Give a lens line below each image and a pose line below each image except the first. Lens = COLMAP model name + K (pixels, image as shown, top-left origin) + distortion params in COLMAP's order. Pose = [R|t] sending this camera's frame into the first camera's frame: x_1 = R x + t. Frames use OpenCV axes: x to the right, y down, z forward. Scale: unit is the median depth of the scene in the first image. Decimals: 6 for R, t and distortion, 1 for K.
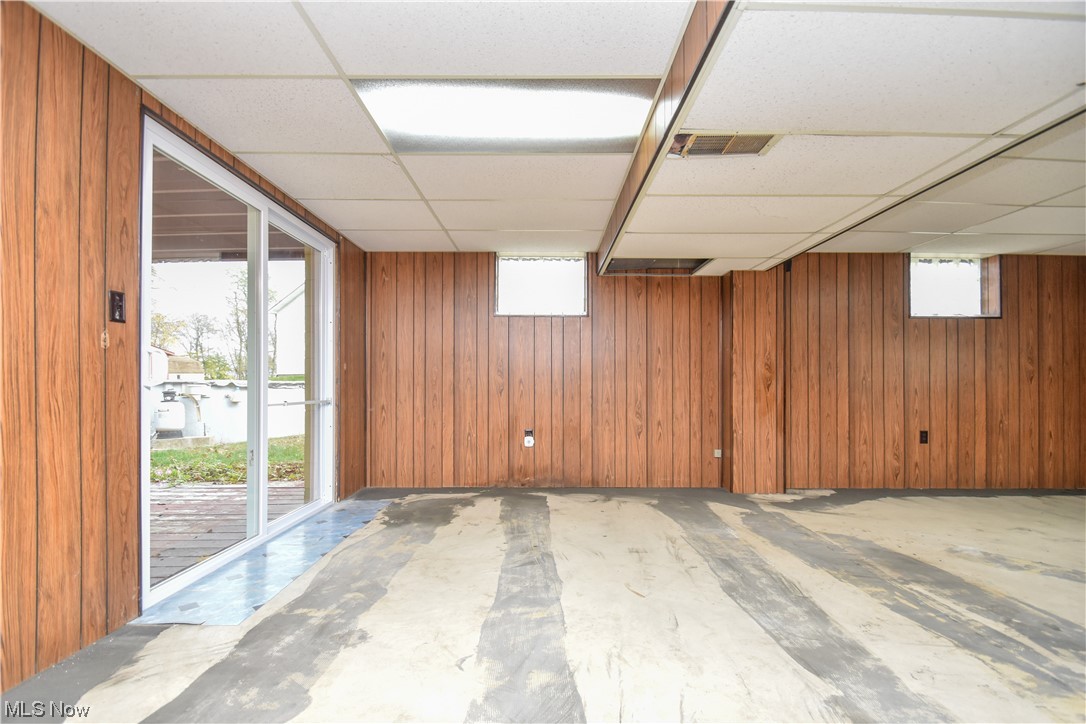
lens RADIAL K [[479.6, 0, 544.4], [0, 479.6, 382.8], [0, 0, 1]] dist [0.017611, -0.020741]
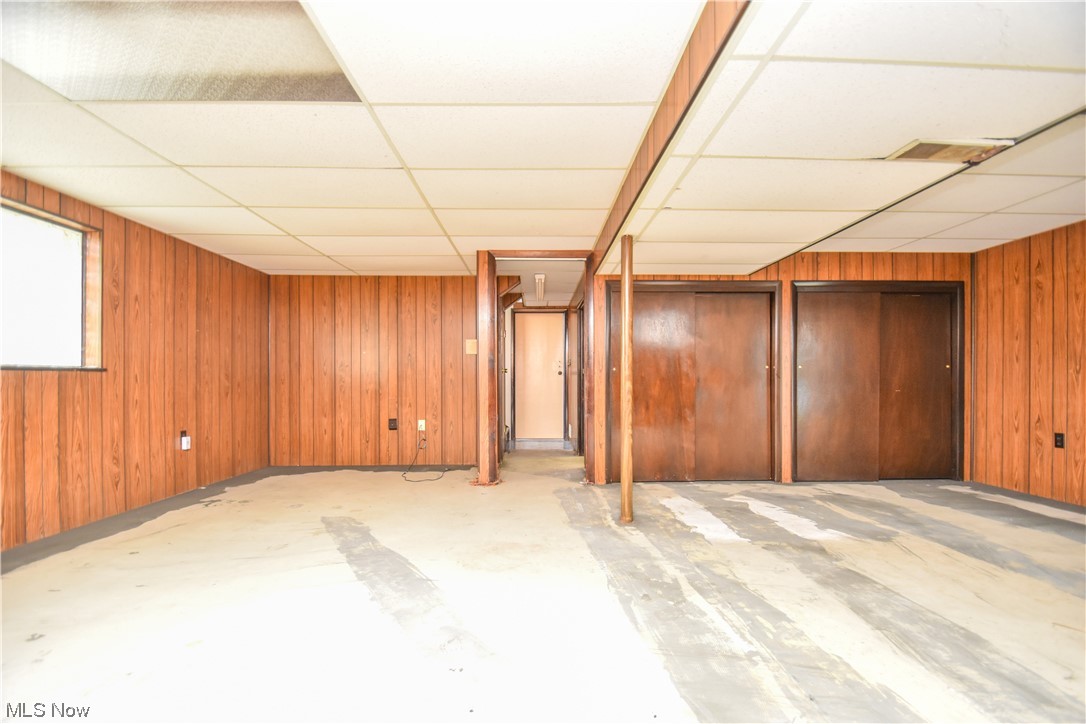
lens RADIAL K [[479.6, 0, 544.4], [0, 479.6, 382.8], [0, 0, 1]] dist [0.017611, -0.020741]
pose [[-0.999657, -0.001507, -0.026131, 0.693981], [-0.001511, 0.999999, 0.000129, 0.003777], [0.026131, 0.000169, -0.999659, 1.100204]]
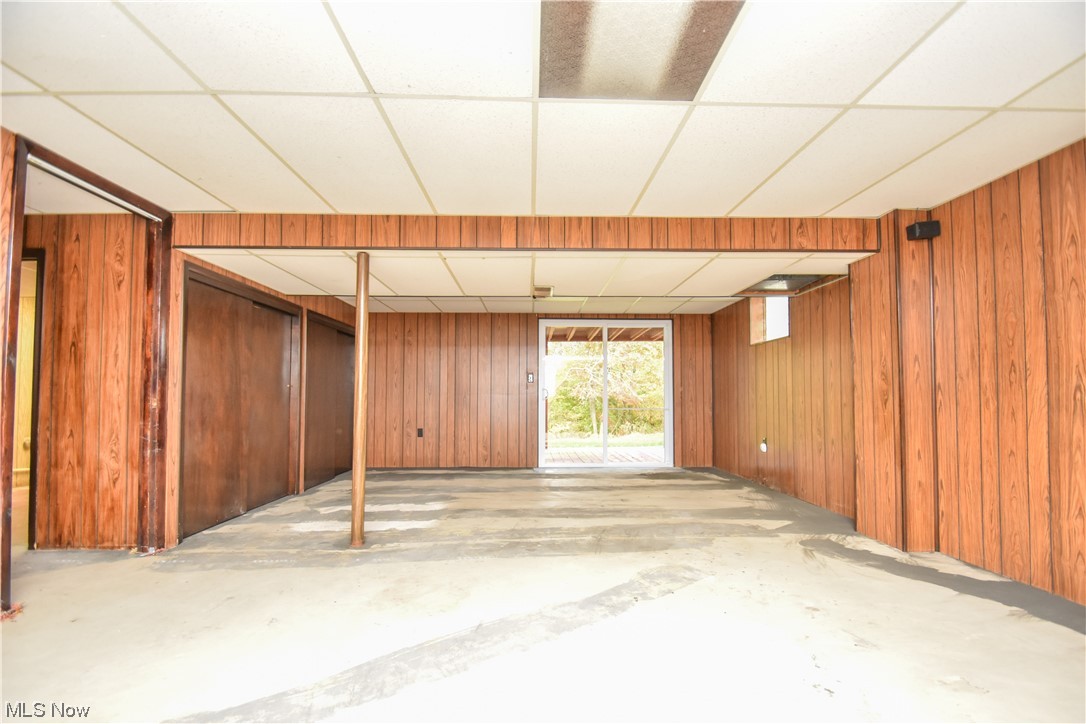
lens RADIAL K [[479.6, 0, 544.4], [0, 479.6, 382.8], [0, 0, 1]] dist [0.017611, -0.020741]
pose [[0.030888, -0.034609, -0.998923, 1.408702], [0.003071, 0.999399, -0.034531, 0.001288], [0.999518, -0.002001, 0.030976, 0.513739]]
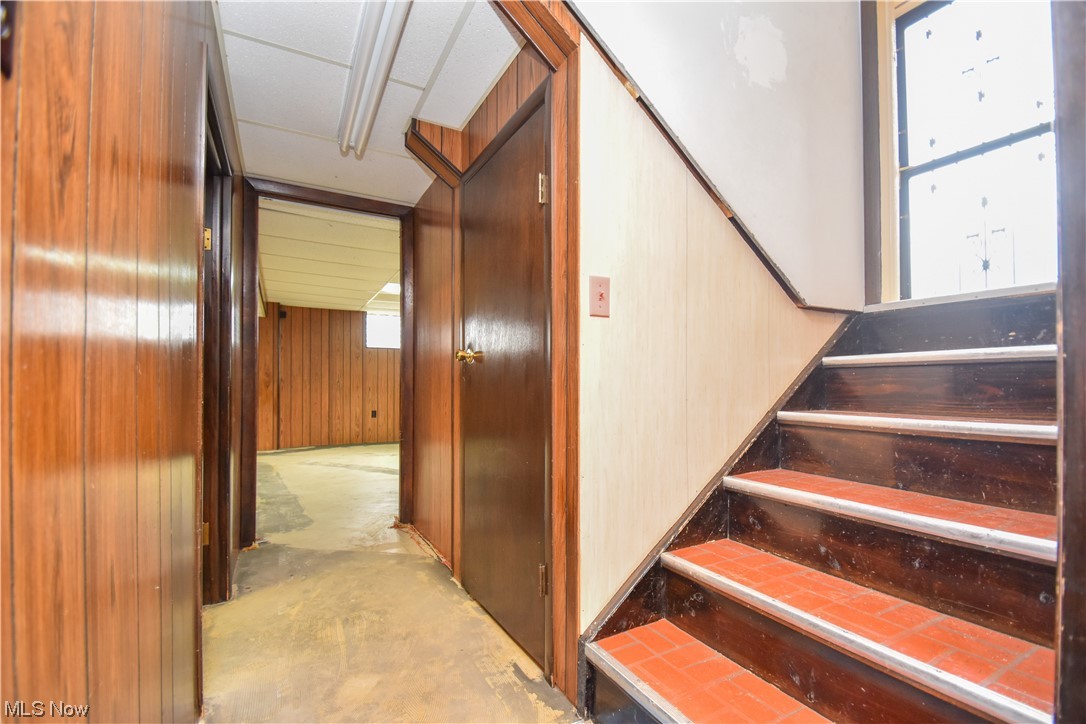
lens RADIAL K [[479.6, 0, 544.4], [0, 479.6, 382.8], [0, 0, 1]] dist [0.017611, -0.020741]
pose [[0.876378, -0.000692, 0.481623, 0.586860], [0.000782, 1.000000, 0.000013, -0.005237], [-0.481623, 0.000366, 0.876378, -1.087507]]
